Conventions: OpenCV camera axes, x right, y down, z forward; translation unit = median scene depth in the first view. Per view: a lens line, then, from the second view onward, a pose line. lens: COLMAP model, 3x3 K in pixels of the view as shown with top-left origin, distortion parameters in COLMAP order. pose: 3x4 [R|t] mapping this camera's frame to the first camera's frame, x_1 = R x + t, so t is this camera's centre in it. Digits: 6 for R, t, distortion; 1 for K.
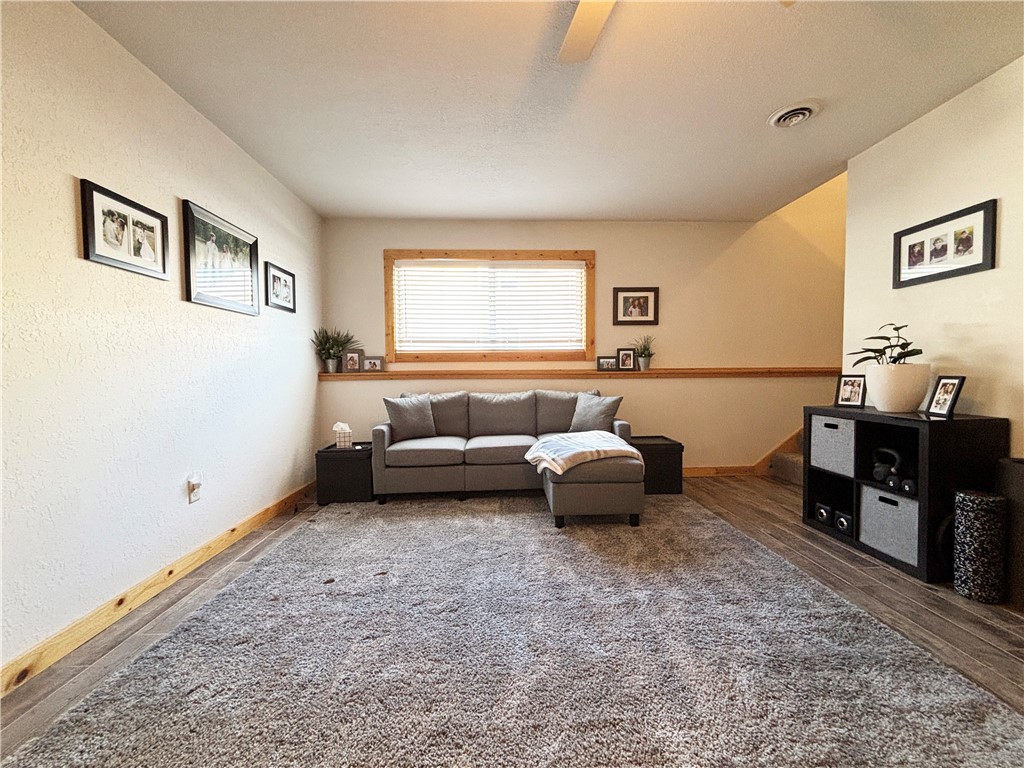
lens RADIAL K [[413.8, 0, 512.6], [0, 413.8, 381.9], [0, 0, 1]] dist [-0.001274, -0.000593]
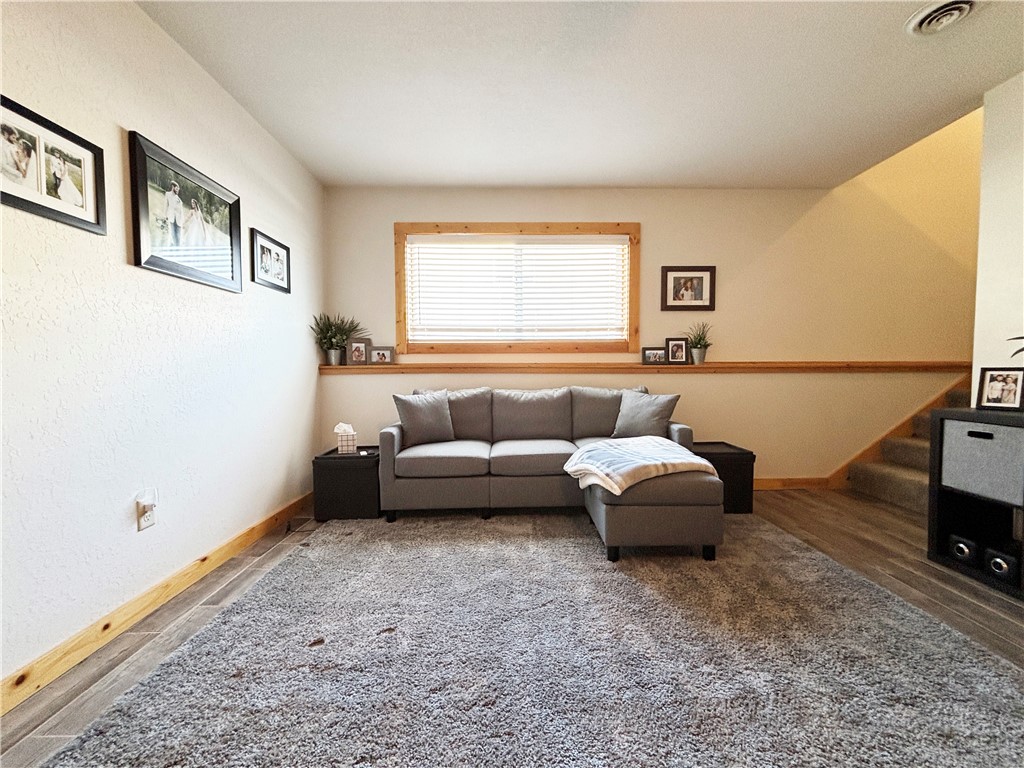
lens RADIAL K [[413.8, 0, 511.9], [0, 413.8, 382.5], [0, 0, 1]] dist [-0.001274, -0.000593]
pose [[0.999558, 0.005118, -0.029291, -0.058483], [-0.004917, 0.999964, 0.006949, 0.009148], [0.029325, -0.006802, 0.999547, 0.211429]]
